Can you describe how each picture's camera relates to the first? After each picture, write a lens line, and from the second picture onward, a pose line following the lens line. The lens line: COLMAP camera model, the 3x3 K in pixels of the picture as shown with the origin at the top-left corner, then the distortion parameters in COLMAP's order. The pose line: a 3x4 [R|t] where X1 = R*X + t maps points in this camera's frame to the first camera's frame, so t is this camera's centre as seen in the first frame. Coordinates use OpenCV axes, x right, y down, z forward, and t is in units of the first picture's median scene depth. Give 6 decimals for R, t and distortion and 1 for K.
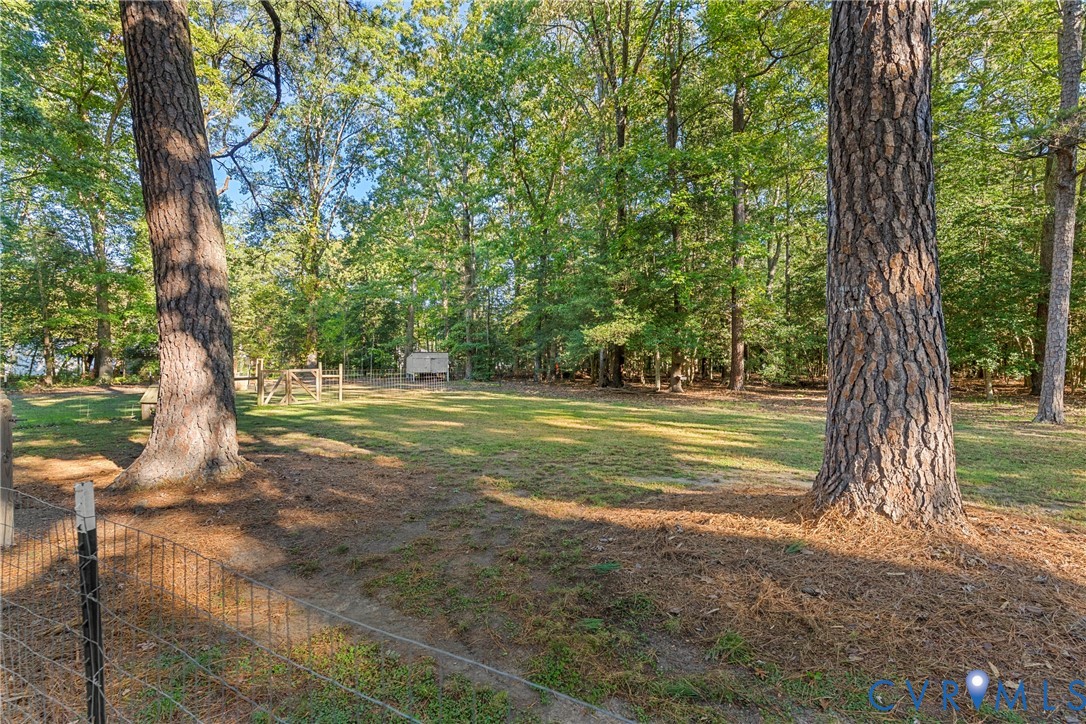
lens RADIAL K [[513.8, 0, 537.7], [0, 513.8, 359.4], [0, 0, 1]] dist [0.001063, 0.000086]
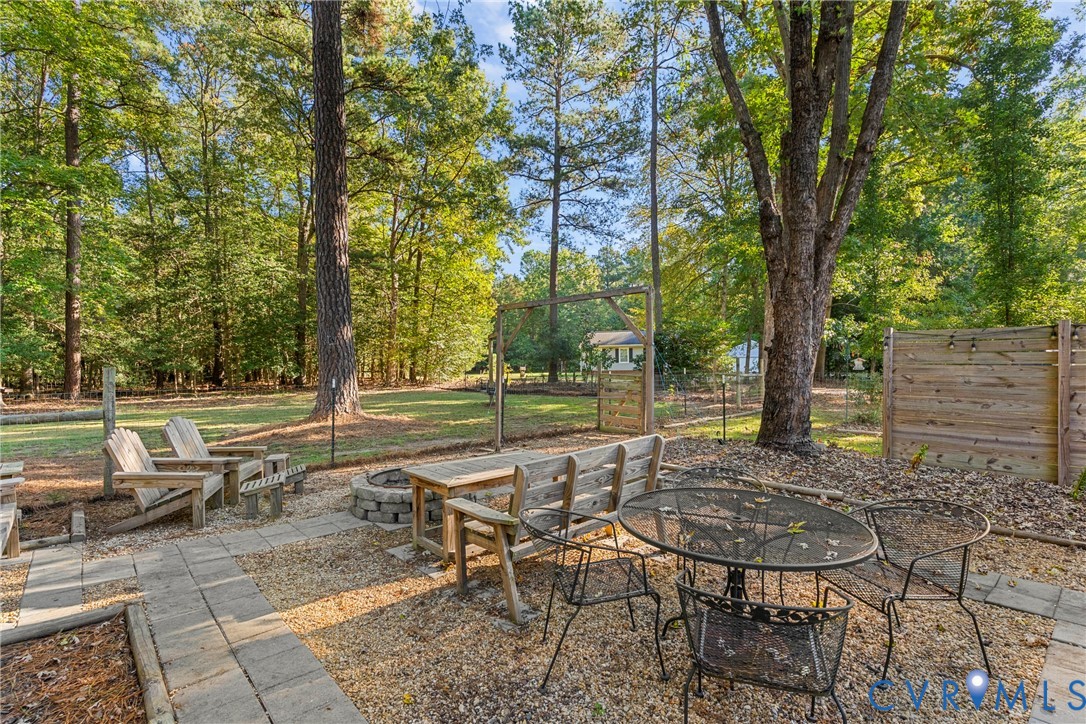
lens RADIAL K [[513.8, 0, 537.7], [0, 513.8, 359.4], [0, 0, 1]] dist [0.001063, 0.000086]
pose [[0.279877, -0.007524, 0.960006, -0.404069], [0.024230, 0.999706, 0.000771, 0.002760], [-0.959730, 0.023045, 0.279978, -0.197554]]
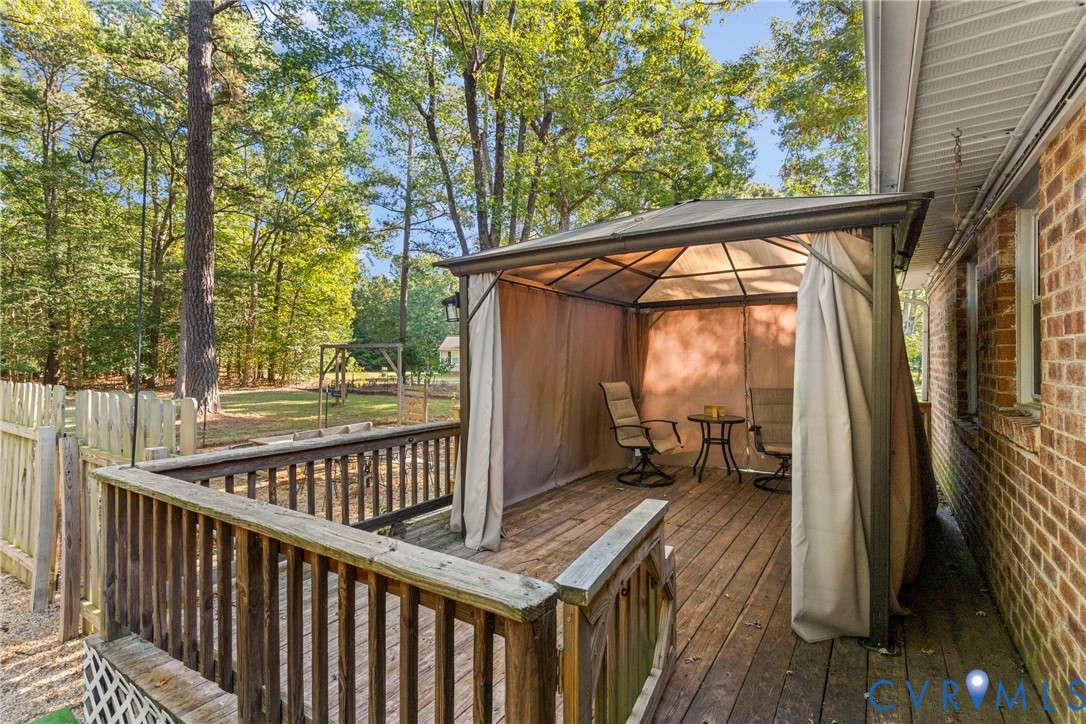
lens RADIAL K [[512.3, 0, 540.6], [0, 512.3, 352.2], [0, 0, 1]] dist [0.000169, 0.000290]
pose [[0.046254, 0.001780, 0.998928, -0.697175], [0.005147, 0.999985, -0.002020, -0.033239], [-0.998916, 0.005235, 0.046244, -0.388319]]
